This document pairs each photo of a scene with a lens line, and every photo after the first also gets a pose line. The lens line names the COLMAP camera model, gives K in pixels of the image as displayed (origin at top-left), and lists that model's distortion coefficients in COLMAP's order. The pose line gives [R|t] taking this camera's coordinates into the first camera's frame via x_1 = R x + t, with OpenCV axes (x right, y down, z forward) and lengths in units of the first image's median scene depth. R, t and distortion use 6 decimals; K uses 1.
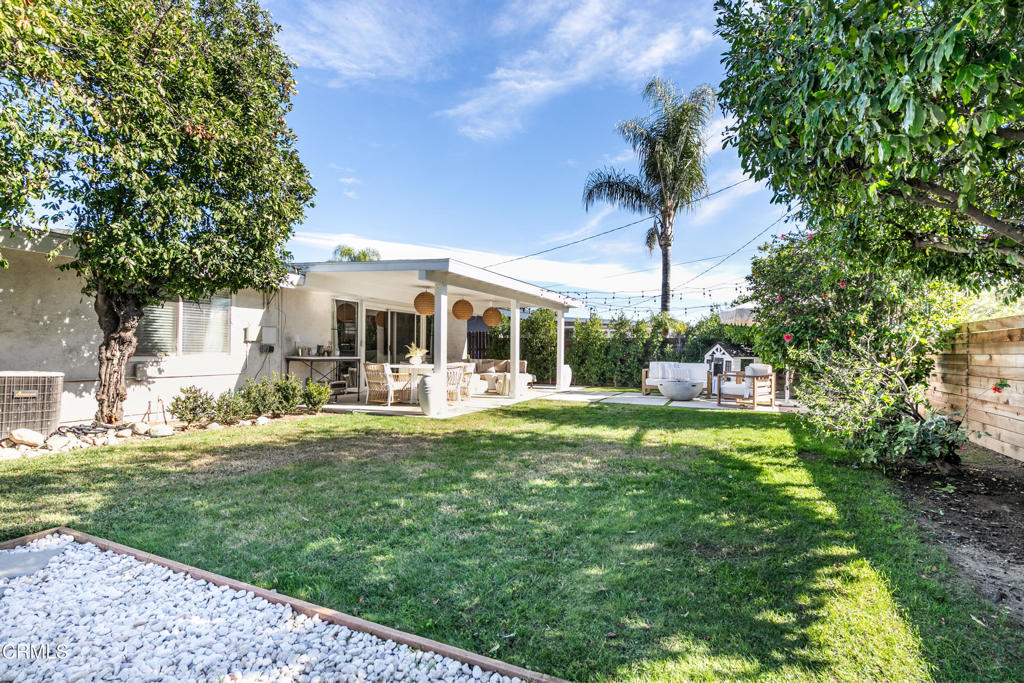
lens RADIAL K [[498.1, 0, 511.8], [0, 498.1, 343.1], [0, 0, 1]] dist [0.001762, 0.000068]
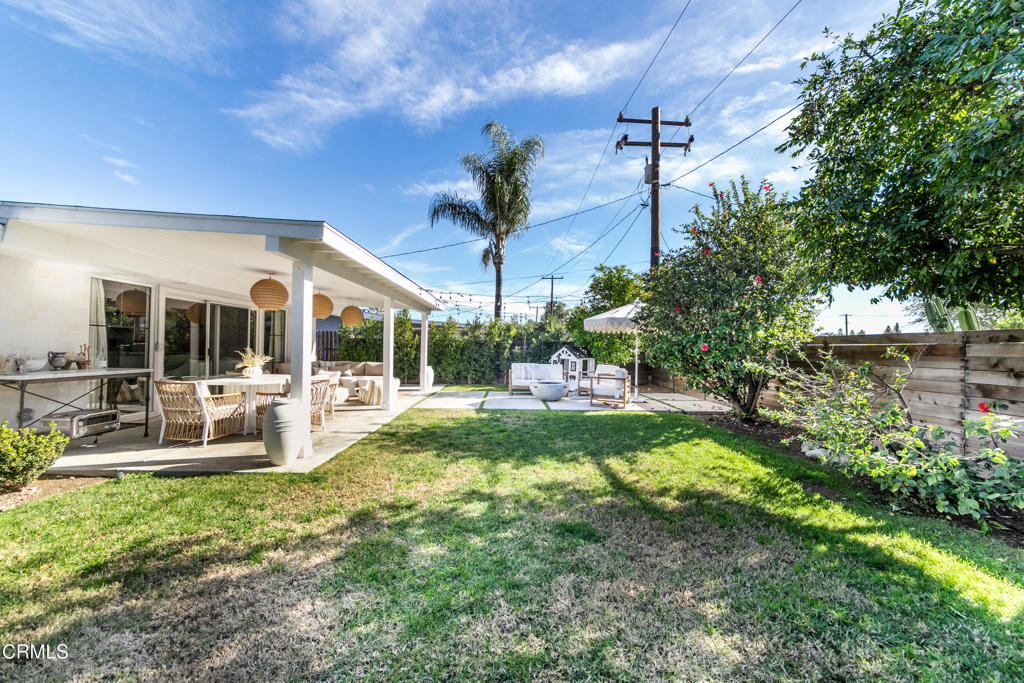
lens RADIAL K [[357.3, 0, 514.6], [0, 357.3, 343.5], [0, 0, 1]] dist [-0.002060, -0.000105]
pose [[0.895187, 0.005770, 0.445653, -0.068990], [-0.010515, 0.999911, 0.008176, -0.012100], [-0.445566, -0.012005, 0.895169, 0.300926]]
